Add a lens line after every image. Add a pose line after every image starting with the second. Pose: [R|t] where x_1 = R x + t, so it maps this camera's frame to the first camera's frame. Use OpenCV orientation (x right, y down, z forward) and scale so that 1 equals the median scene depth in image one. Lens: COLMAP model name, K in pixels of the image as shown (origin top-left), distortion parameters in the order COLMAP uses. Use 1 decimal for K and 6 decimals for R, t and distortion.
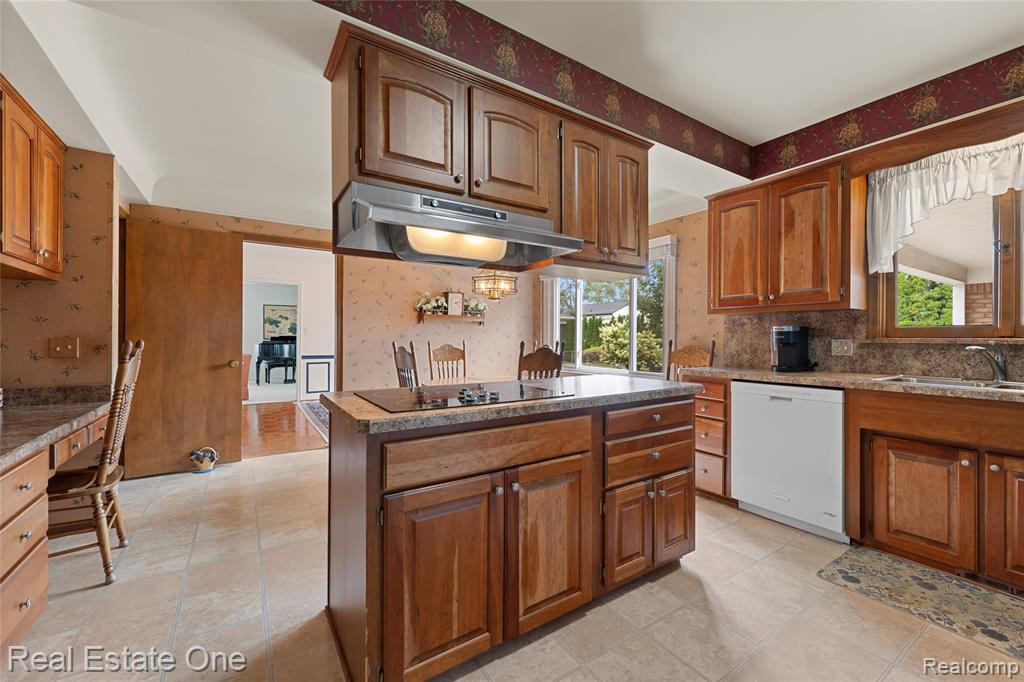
lens RADIAL K [[422.4, 0, 508.9], [0, 422.4, 342.0], [0, 0, 1]] dist [0.002257, 0.000276]
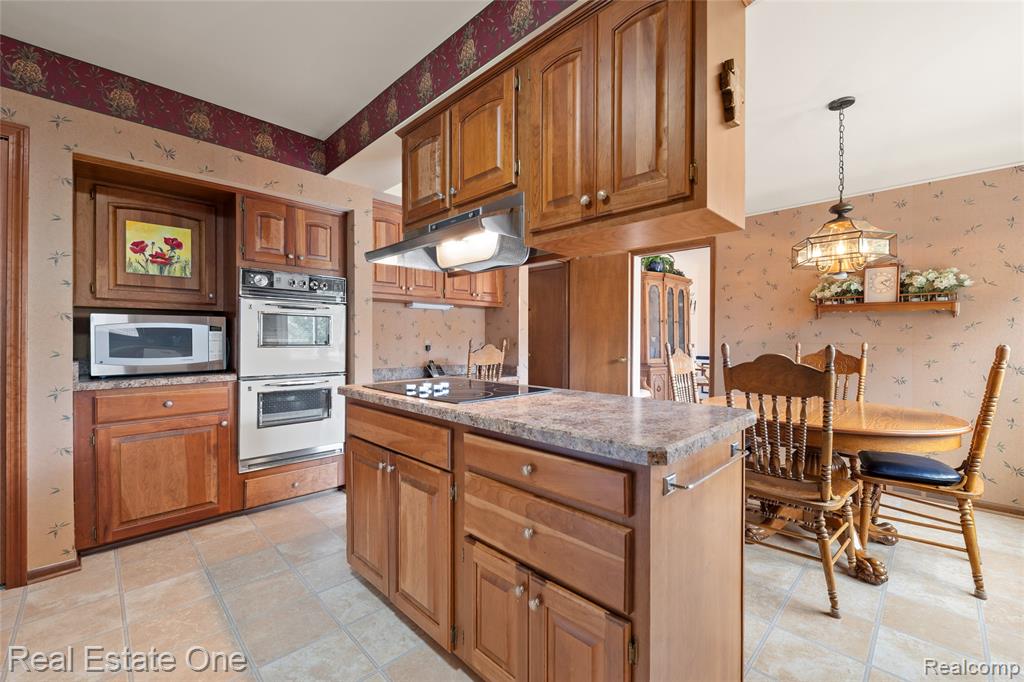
lens RADIAL K [[422.4, 0, 506.3], [0, 422.4, 333.7], [0, 0, 1]] dist [0.002257, 0.000276]
pose [[0.201045, -0.009270, -0.979538, 0.890235], [-0.010431, 0.999878, -0.011603, -0.009906], [0.979526, 0.012550, 0.200924, 0.794774]]
